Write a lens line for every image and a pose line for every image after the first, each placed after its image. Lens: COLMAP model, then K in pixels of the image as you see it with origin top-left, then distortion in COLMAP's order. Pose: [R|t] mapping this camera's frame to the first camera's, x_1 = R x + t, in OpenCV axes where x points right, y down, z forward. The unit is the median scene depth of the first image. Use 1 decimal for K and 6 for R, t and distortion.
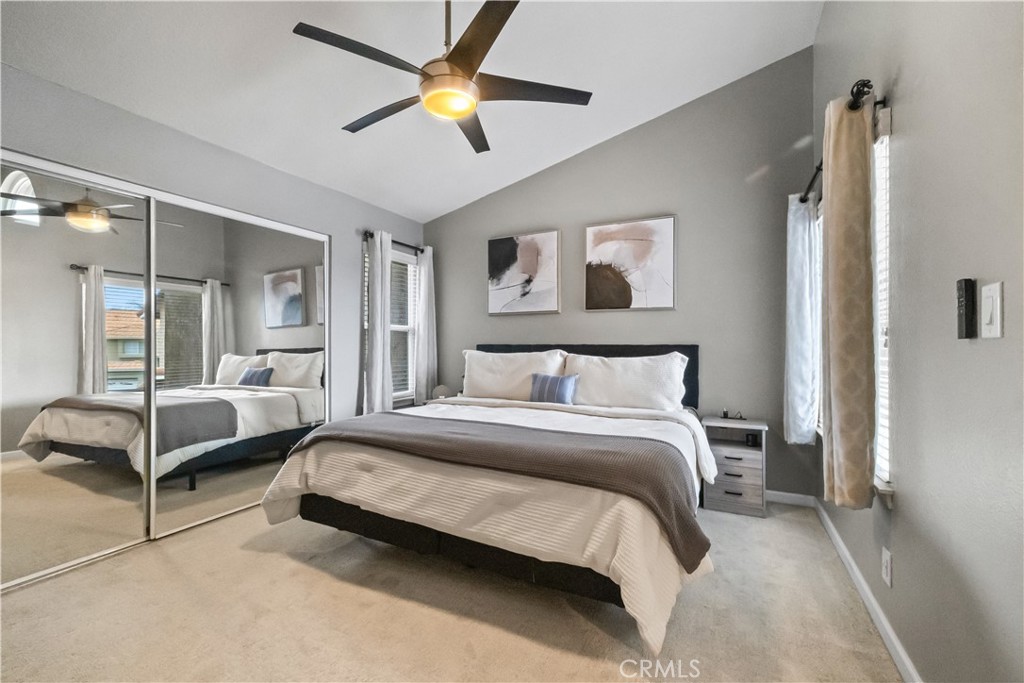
lens RADIAL K [[427.7, 0, 512.4], [0, 427.7, 341.9], [0, 0, 1]] dist [-0.002913, -0.001066]
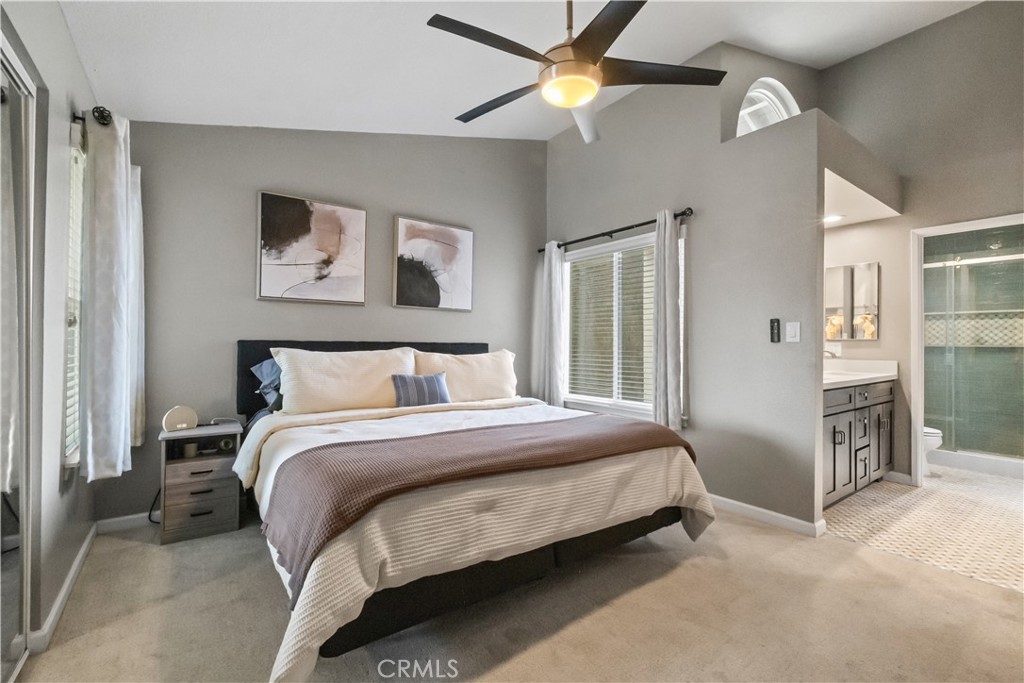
lens RADIAL K [[427.7, 0, 512.6], [0, 427.7, 340.5], [0, 0, 1]] dist [-0.002913, -0.001066]
pose [[0.469034, 0.013154, 0.883082, -0.549866], [-0.013635, 0.999878, -0.007652, 0.006764], [-0.883075, -0.008451, 0.469156, 0.345180]]
